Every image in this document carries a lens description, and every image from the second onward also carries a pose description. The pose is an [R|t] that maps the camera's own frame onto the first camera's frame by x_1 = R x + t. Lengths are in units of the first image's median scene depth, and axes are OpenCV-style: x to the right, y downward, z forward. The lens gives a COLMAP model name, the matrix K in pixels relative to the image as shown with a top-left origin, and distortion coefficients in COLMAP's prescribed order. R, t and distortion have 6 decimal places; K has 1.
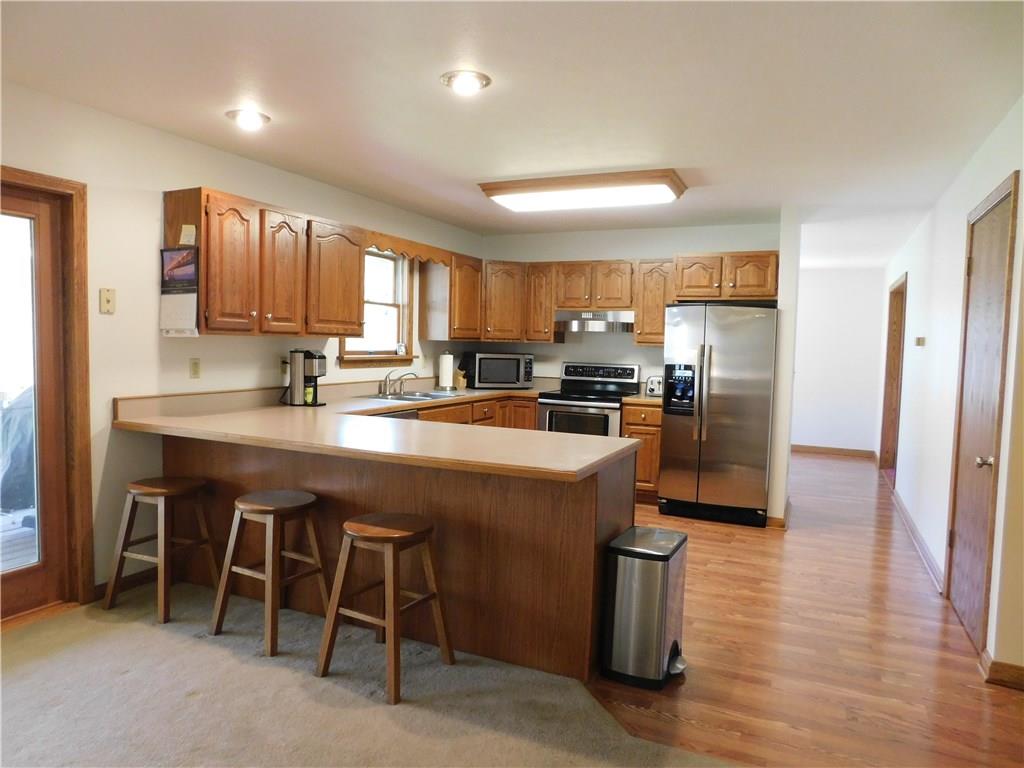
lens RADIAL K [[673.5, 0, 508.9], [0, 673.5, 385.1], [0, 0, 1]] dist [-0.071704, 0.063447]
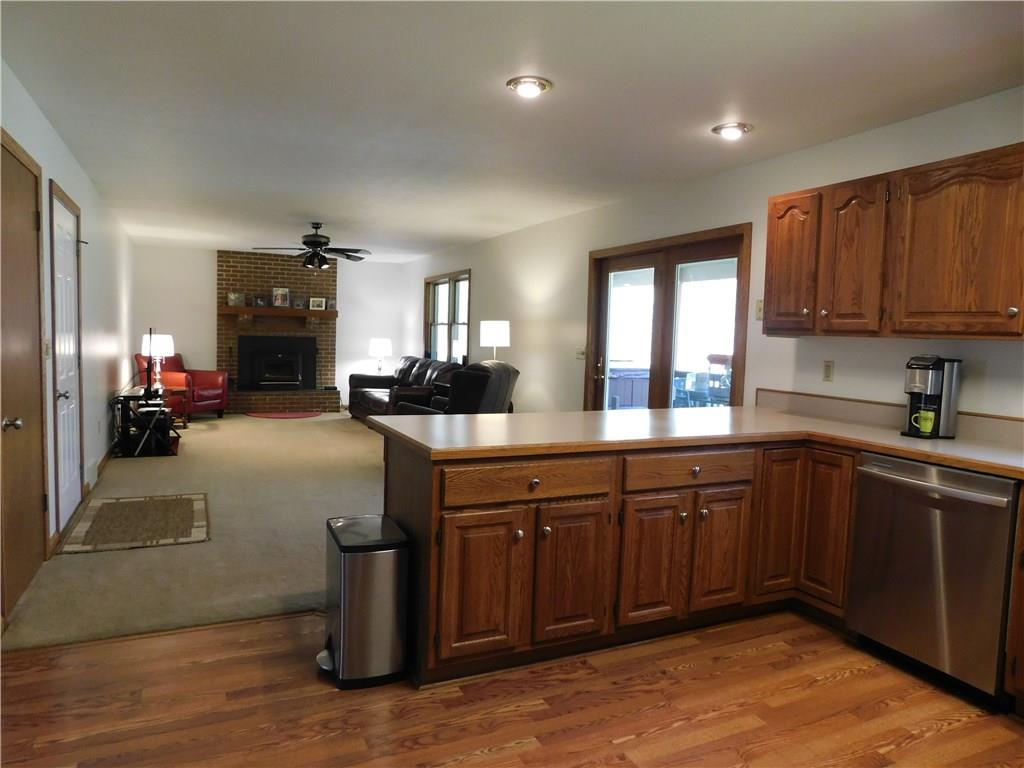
lens RADIAL K [[682.8, 0, 512.0], [0, 682.8, 384.0], [0, 0, 1]] dist [-0.075419, 0.069872]
pose [[-0.638489, 0.013903, -0.769505, 0.511045], [-0.096148, 0.990563, 0.097676, -0.050294], [0.763601, 0.136351, -0.631127, 1.102583]]
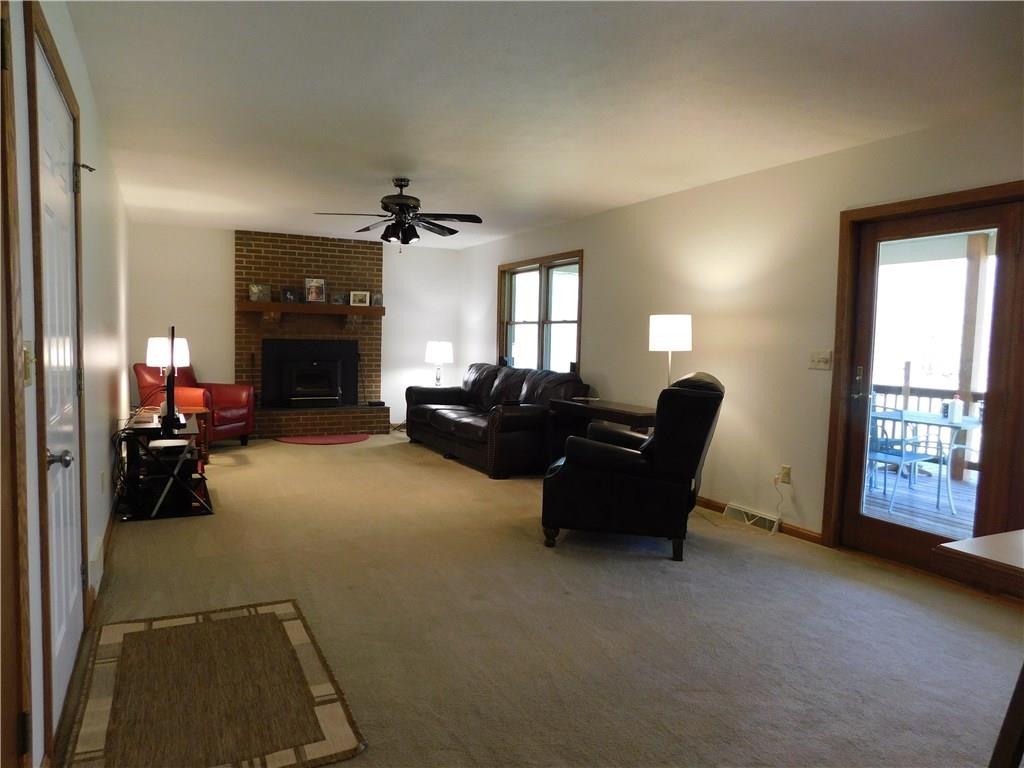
lens RADIAL K [[682.8, 0, 512.0], [0, 682.8, 384.0], [0, 0, 1]] dist [-0.075419, 0.069872]
pose [[-0.610126, 0.016007, -0.792143, 0.365166], [-0.090323, 0.991873, 0.089612, -0.001974], [0.787139, 0.126224, -0.603721, 0.554629]]
